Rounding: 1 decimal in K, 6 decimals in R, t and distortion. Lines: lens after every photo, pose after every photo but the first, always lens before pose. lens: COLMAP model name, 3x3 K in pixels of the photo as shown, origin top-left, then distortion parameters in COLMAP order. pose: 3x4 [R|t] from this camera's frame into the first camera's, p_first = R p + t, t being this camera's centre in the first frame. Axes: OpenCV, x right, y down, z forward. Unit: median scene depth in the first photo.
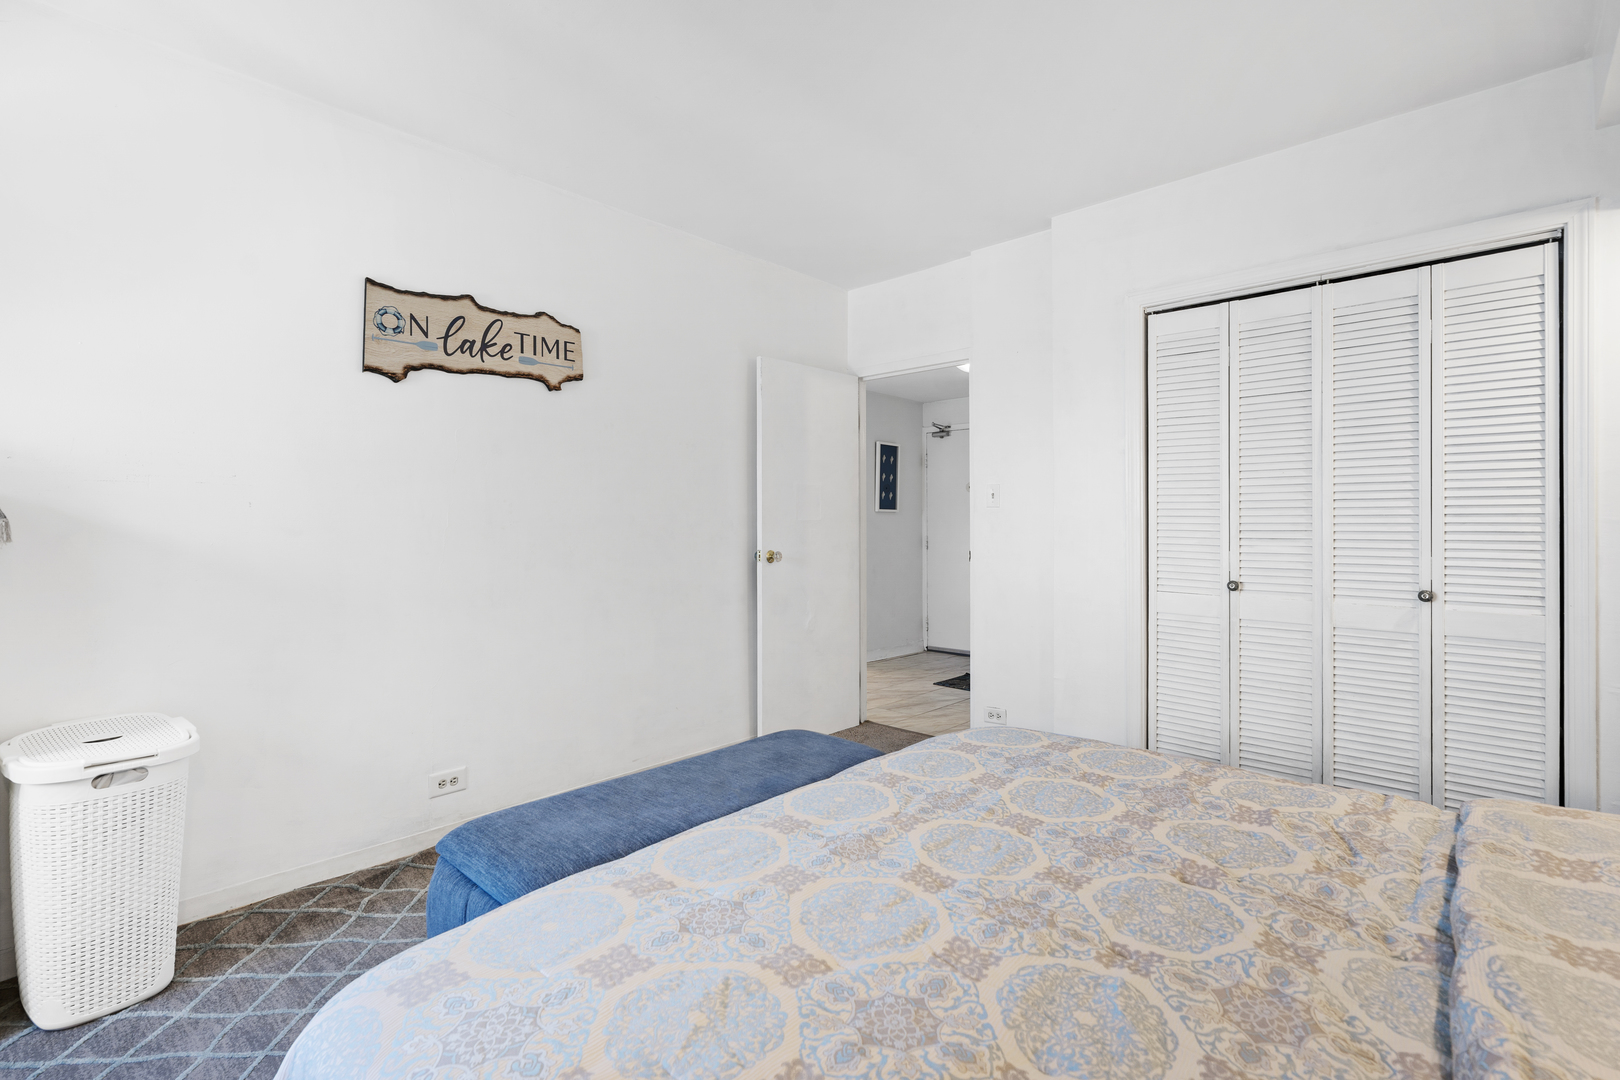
lens RADIAL K [[744.3, 0, 810.8], [0, 744.3, 524.3], [0, 0, 1]] dist [-0.000802, 0.000058]
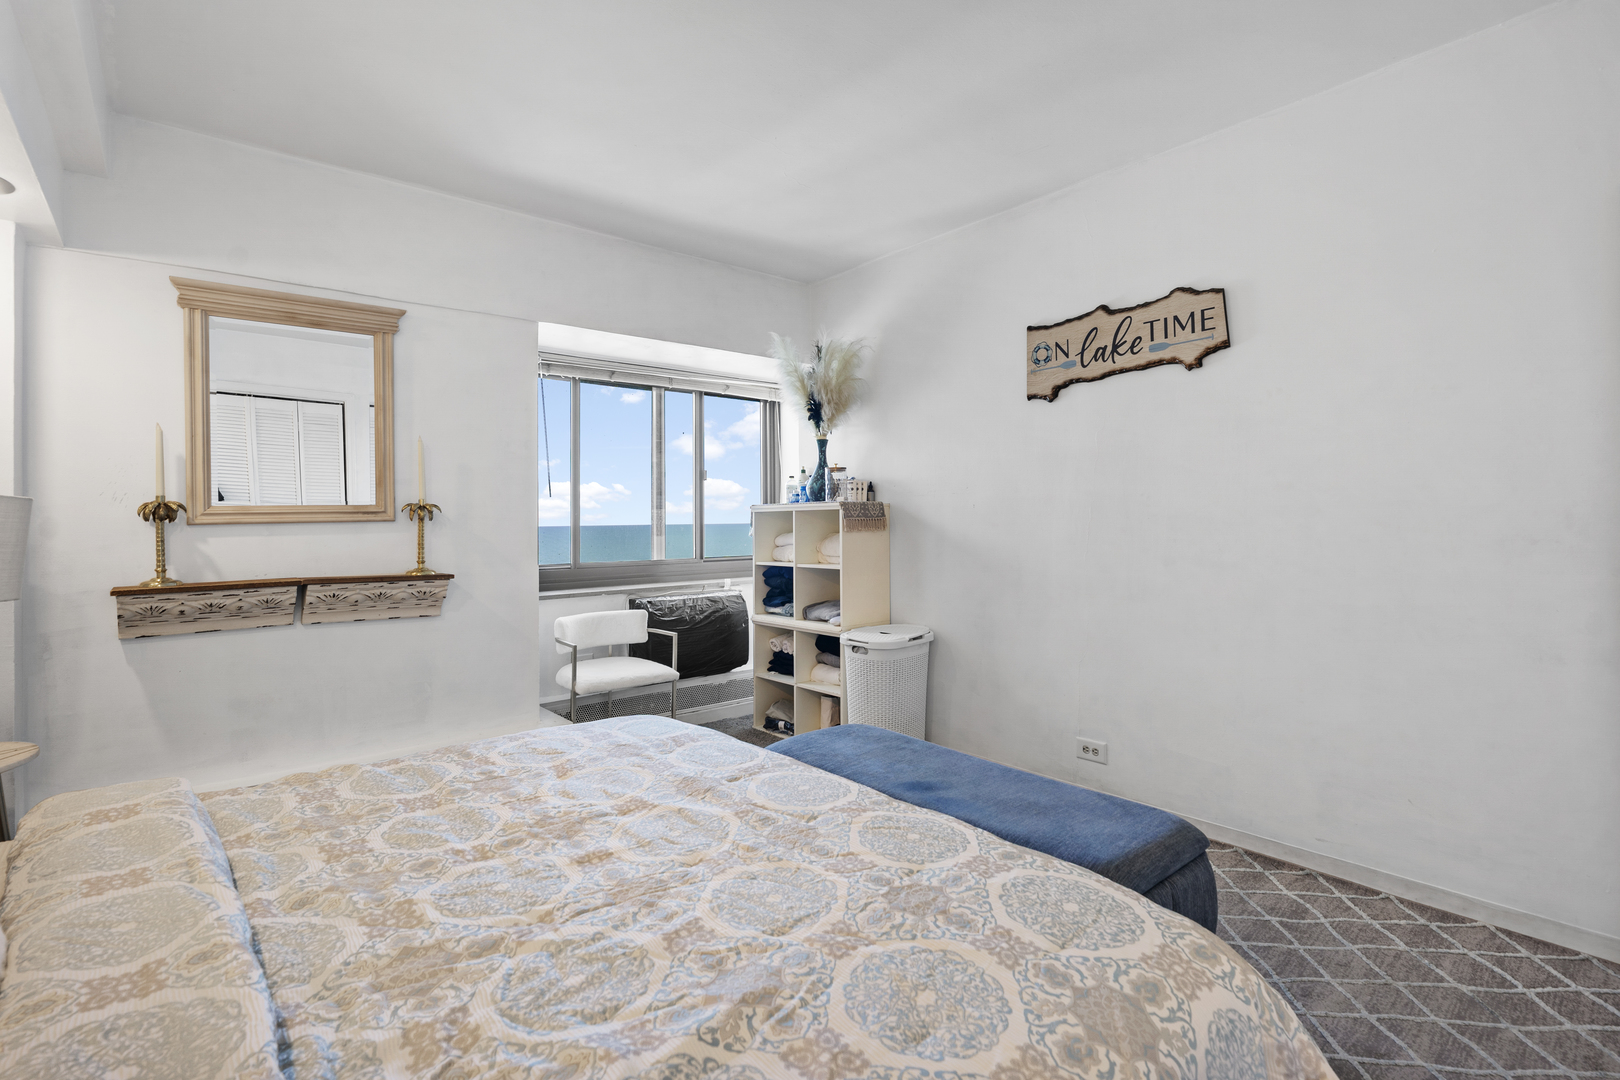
lens RADIAL K [[769.1, 0, 810.3], [0, 769.1, 510.1], [0, 0, 1]] dist [-0.000569, -0.000061]
pose [[-0.132939, -0.007619, -0.991095, 0.708305], [0.009339, 0.999916, -0.008939, -0.005944], [0.991080, -0.010444, -0.132857, 0.739884]]
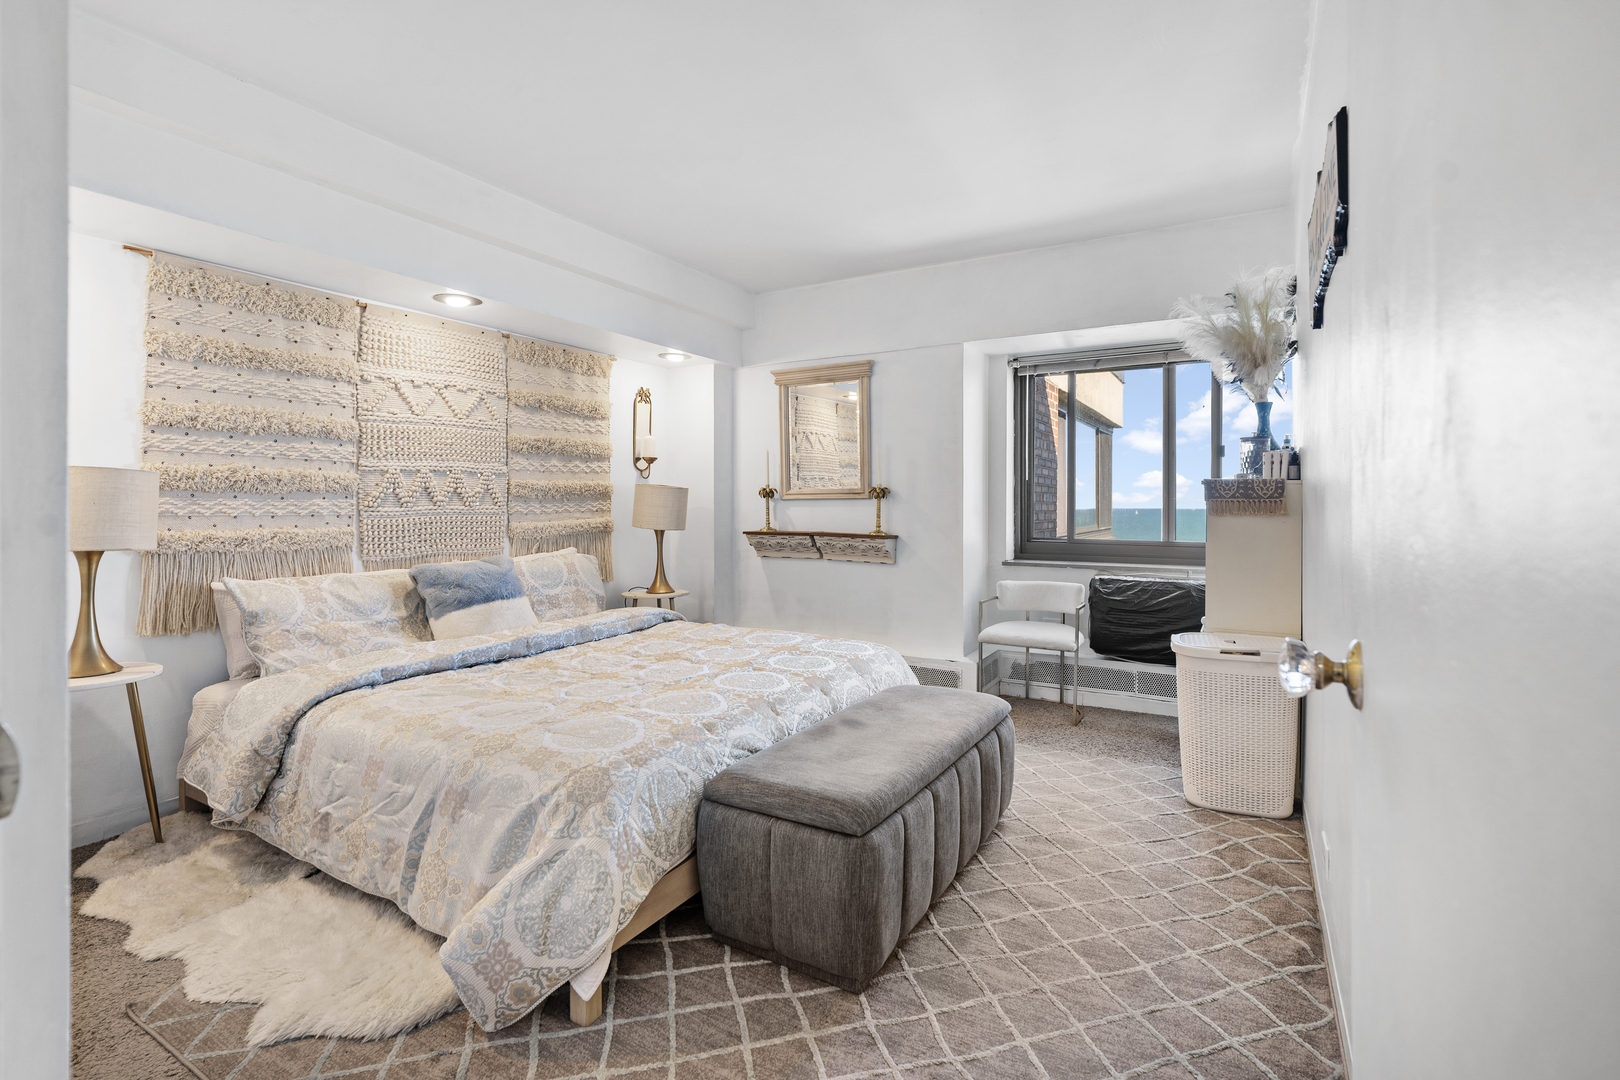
lens RADIAL K [[749.0, 0, 810.7], [0, 749.0, 501.2], [0, 0, 1]] dist [-0.000681, -0.000236]
pose [[-0.978664, 0.000025, -0.205467, 0.141319], [-0.000054, 1.000000, 0.000378, -0.000993], [0.205467, 0.000381, -0.978664, 1.609629]]
